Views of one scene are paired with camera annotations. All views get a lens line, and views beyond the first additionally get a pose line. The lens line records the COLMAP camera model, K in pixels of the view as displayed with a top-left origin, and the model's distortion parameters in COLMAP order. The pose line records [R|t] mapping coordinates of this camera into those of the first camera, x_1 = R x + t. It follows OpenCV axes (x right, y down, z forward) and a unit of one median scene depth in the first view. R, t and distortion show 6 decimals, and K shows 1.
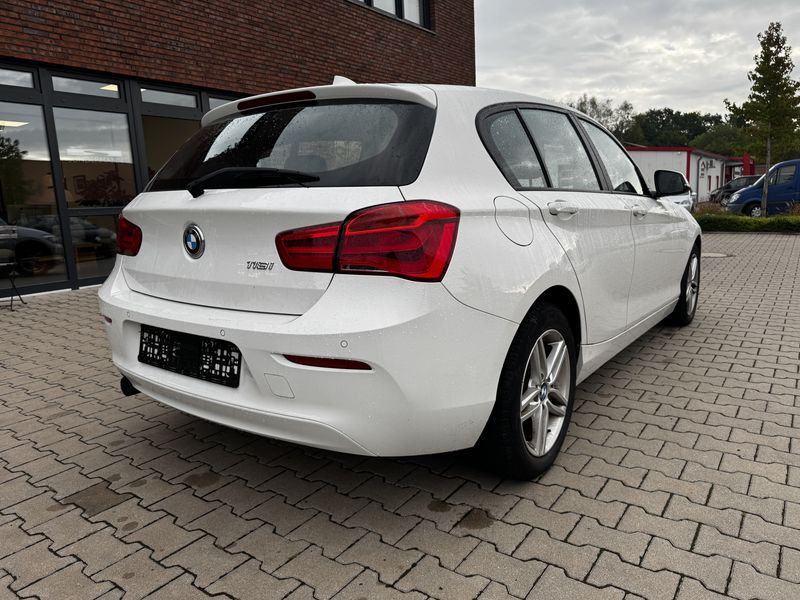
lens RADIAL K [[567.2, 0, 402.3], [0, 567.2, 294.5], [0, 0, 1]] dist [0.046721, -0.052544]
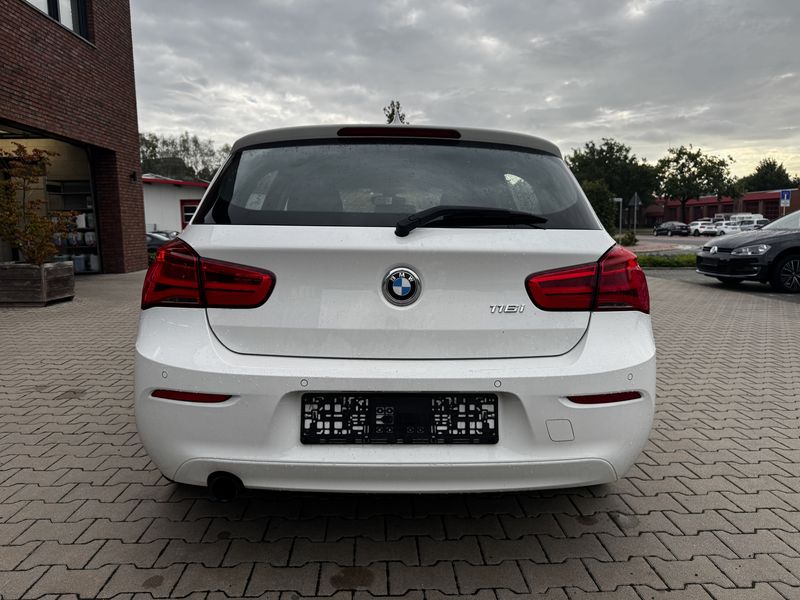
lens RADIAL K [[567.2, 0, 402.3], [0, 567.2, 294.5], [0, 0, 1]] dist [0.046721, -0.052544]
pose [[0.785559, -0.037441, 0.617653, -0.898215], [0.076694, 0.996363, -0.037145, -0.048483], [-0.614016, 0.076550, 0.785573, 0.327552]]
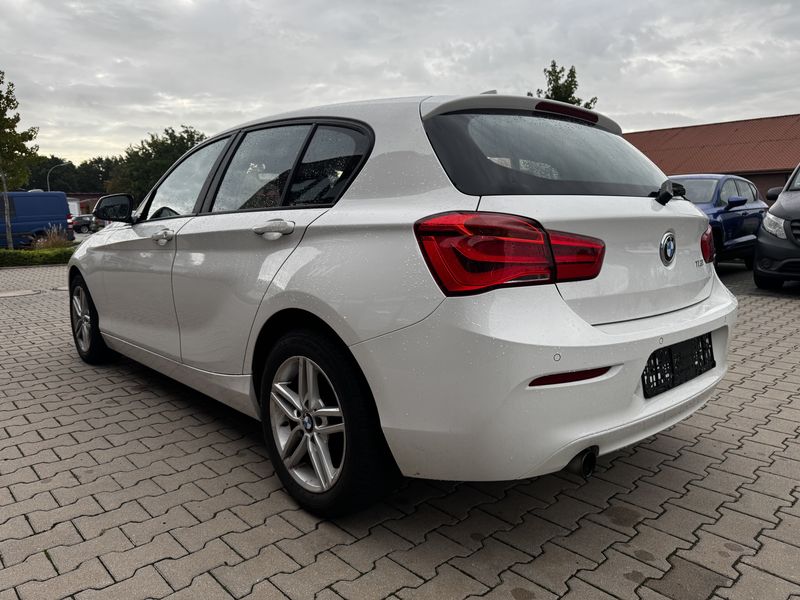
lens RADIAL K [[567.7, 0, 400.0], [0, 567.7, 300.0], [0, 0, 1]] dist [0.039708, -0.032882]
pose [[0.194691, -0.116002, 0.973981, -1.448286], [0.174410, 0.981252, 0.082004, -0.169116], [-0.965234, 0.153907, 0.211273, 1.258769]]
